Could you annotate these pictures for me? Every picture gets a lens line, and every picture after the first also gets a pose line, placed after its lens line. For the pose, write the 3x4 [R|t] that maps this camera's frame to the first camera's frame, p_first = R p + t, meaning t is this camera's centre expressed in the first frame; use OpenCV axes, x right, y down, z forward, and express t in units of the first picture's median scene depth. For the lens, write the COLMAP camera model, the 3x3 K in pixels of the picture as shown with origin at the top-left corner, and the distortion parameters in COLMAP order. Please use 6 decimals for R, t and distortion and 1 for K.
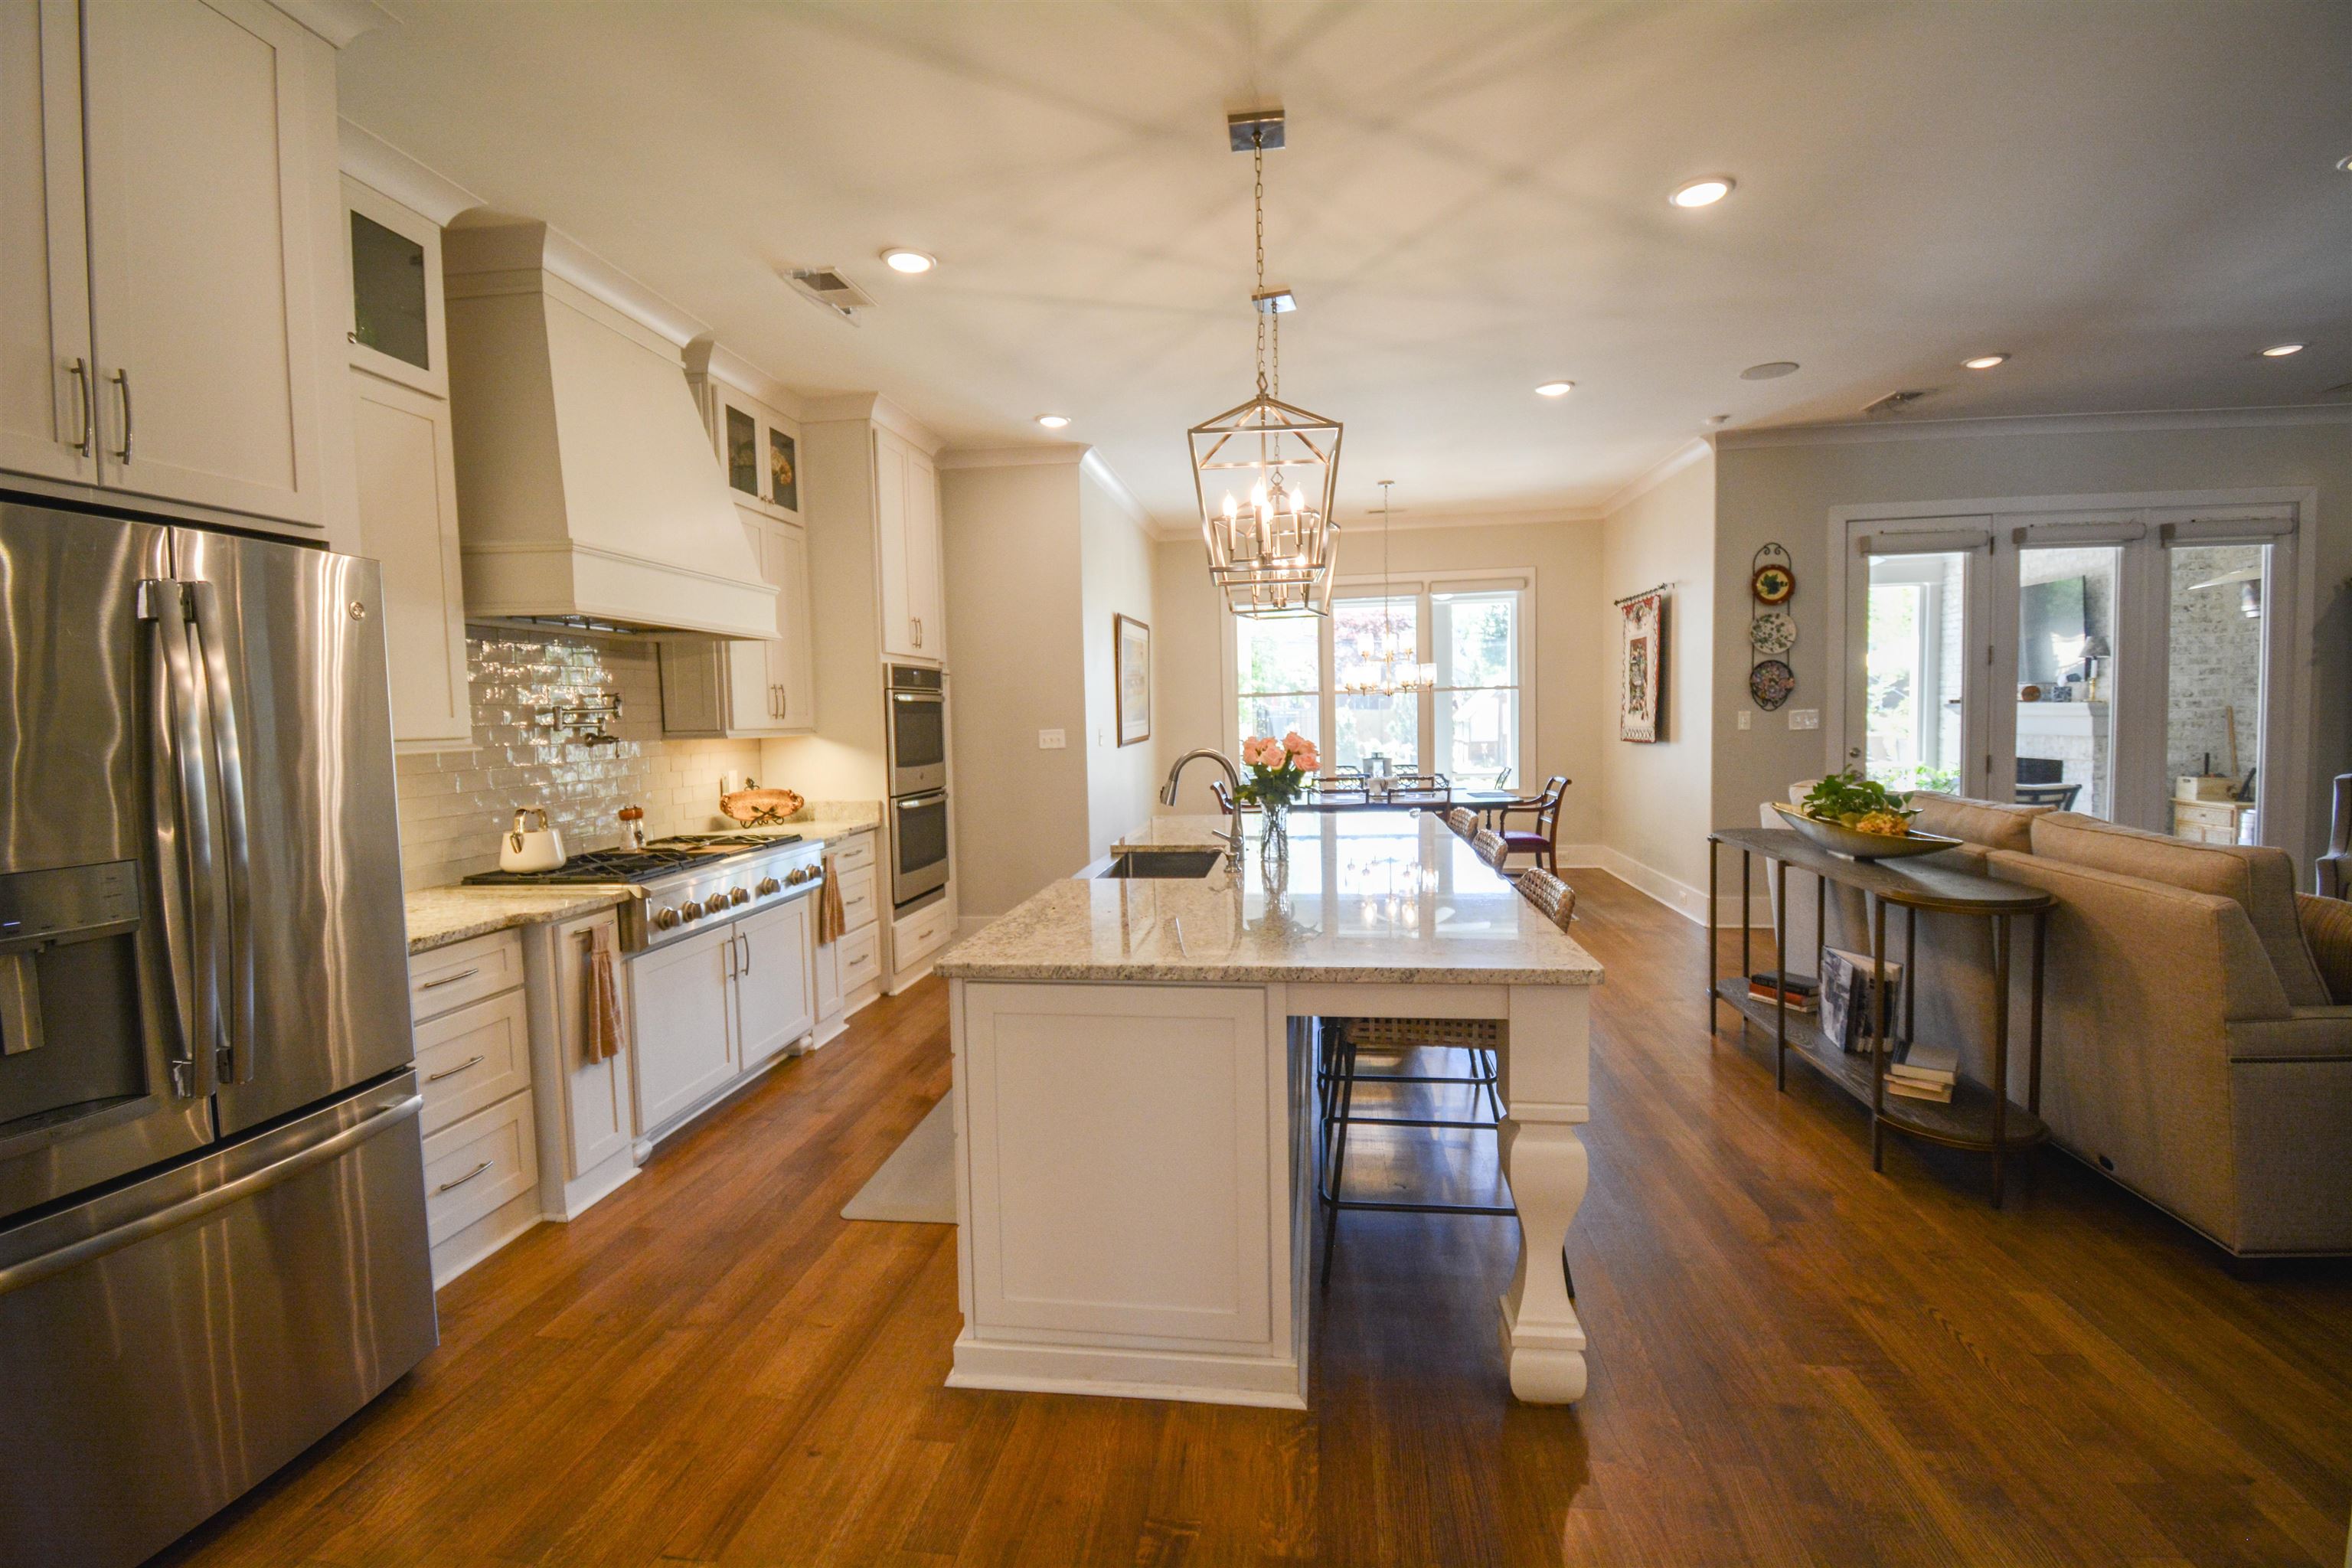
lens RADIAL K [[1047.4, 0, 1169.5], [0, 1047.4, 775.9], [0, 0, 1]] dist [0.009714, -0.017213]
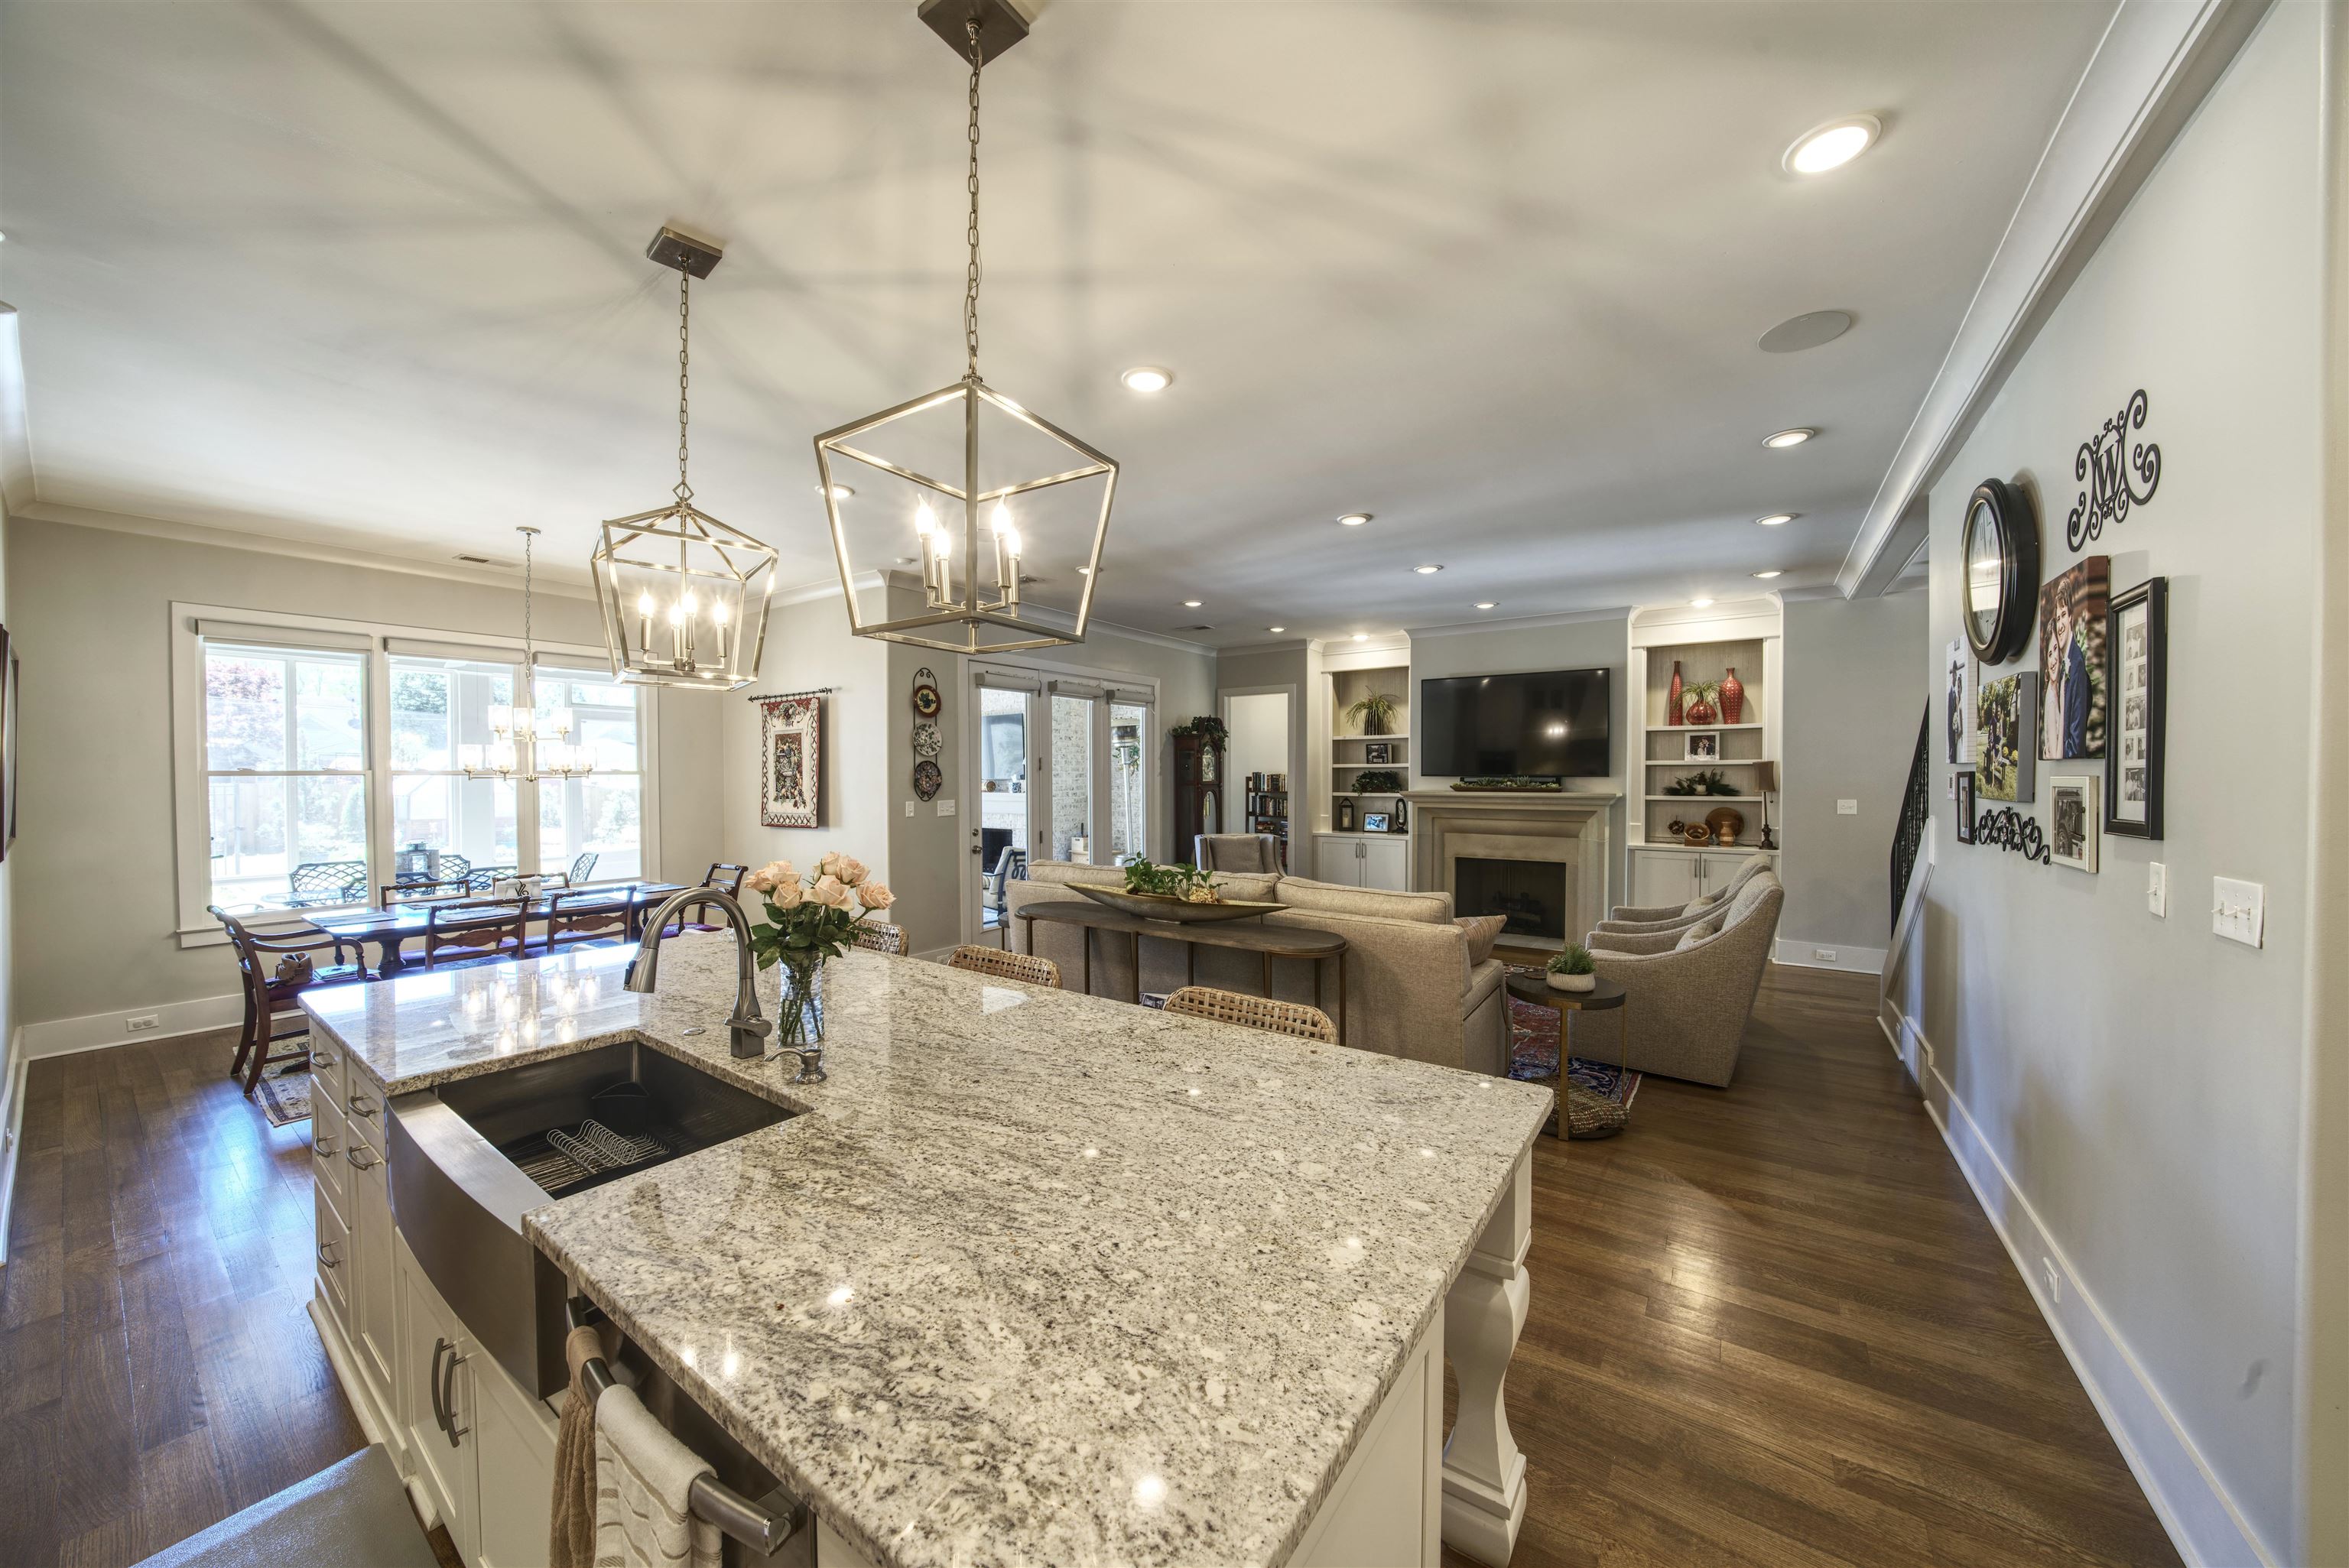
lens RADIAL K [[806.8, 0, 1172.9], [0, 806.8, 790.0], [0, 0, 1]] dist [-0.019176, 0.000669]
pose [[0.456564, 0.007698, 0.889657, -0.273987], [0.043793, 0.998556, -0.031114, -0.060853], [-0.888612, 0.053166, 0.455567, 0.560229]]
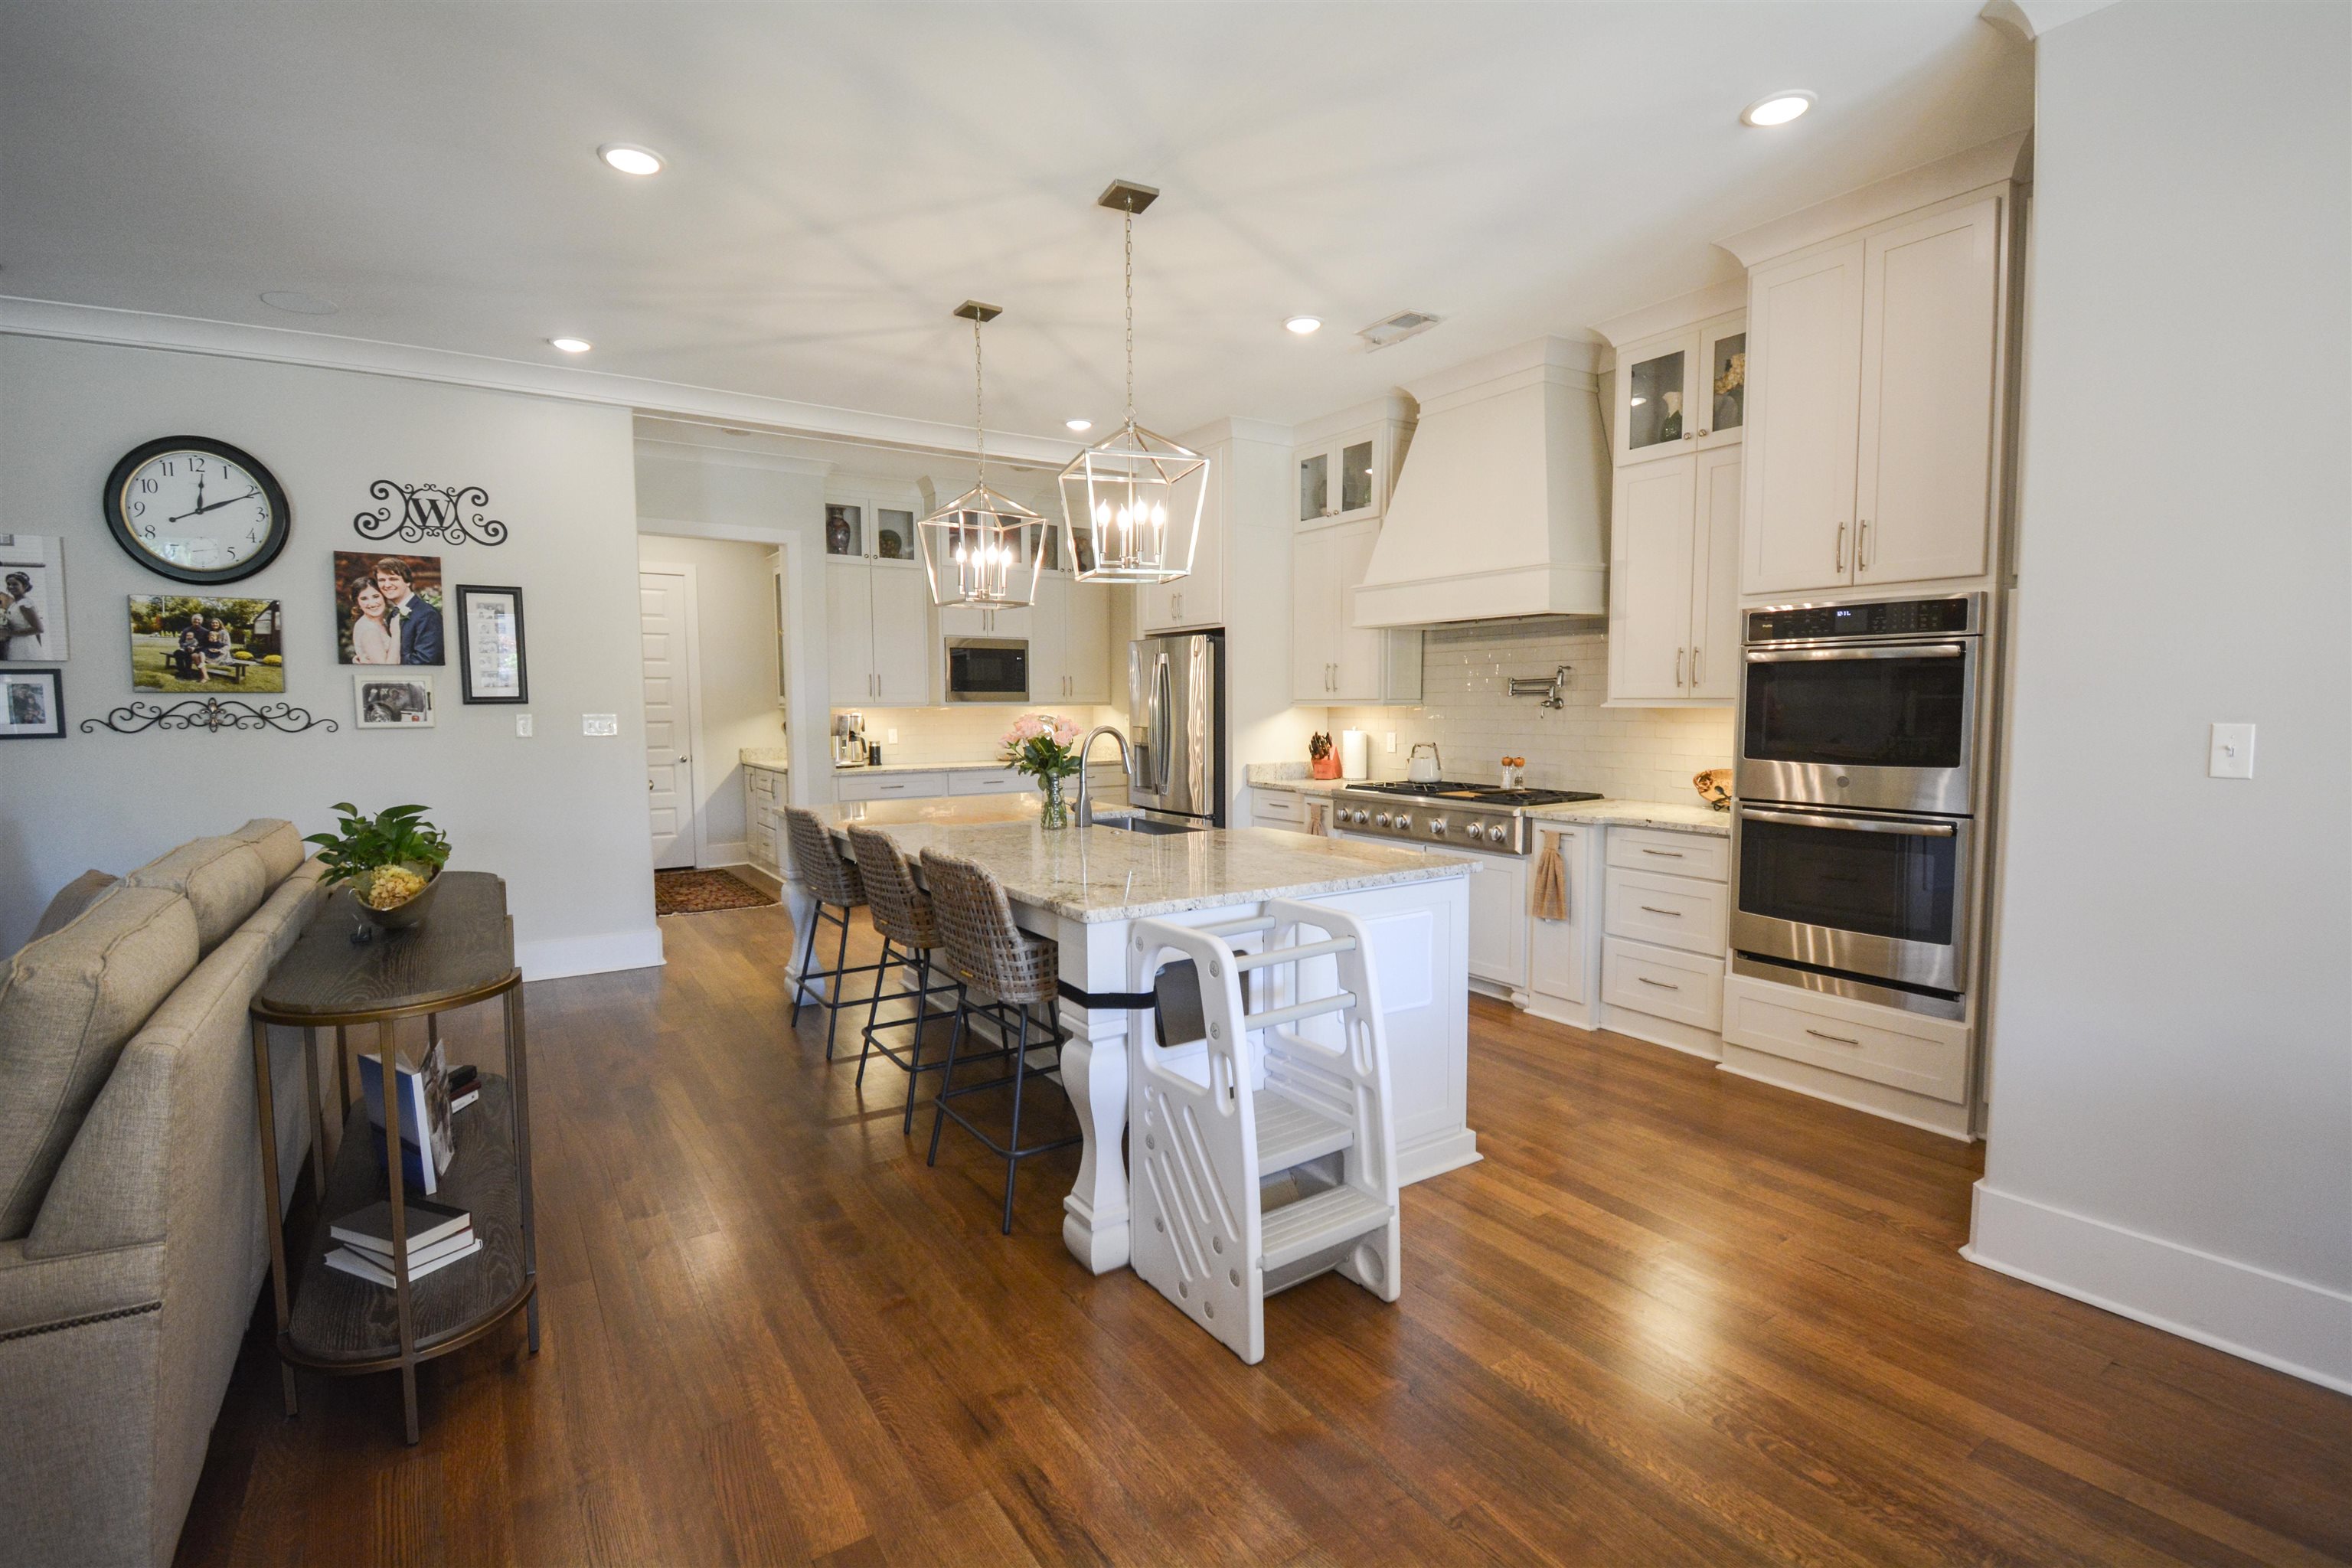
lens RADIAL K [[1047.4, 0, 1187.0], [0, 1047.4, 776.1], [0, 0, 1]] dist [0.009714, -0.017213]
pose [[-0.739401, 0.076582, -0.668895, 0.779648], [-0.015917, 0.991244, 0.131083, -0.129711], [0.673077, 0.107570, -0.731708, 2.009067]]
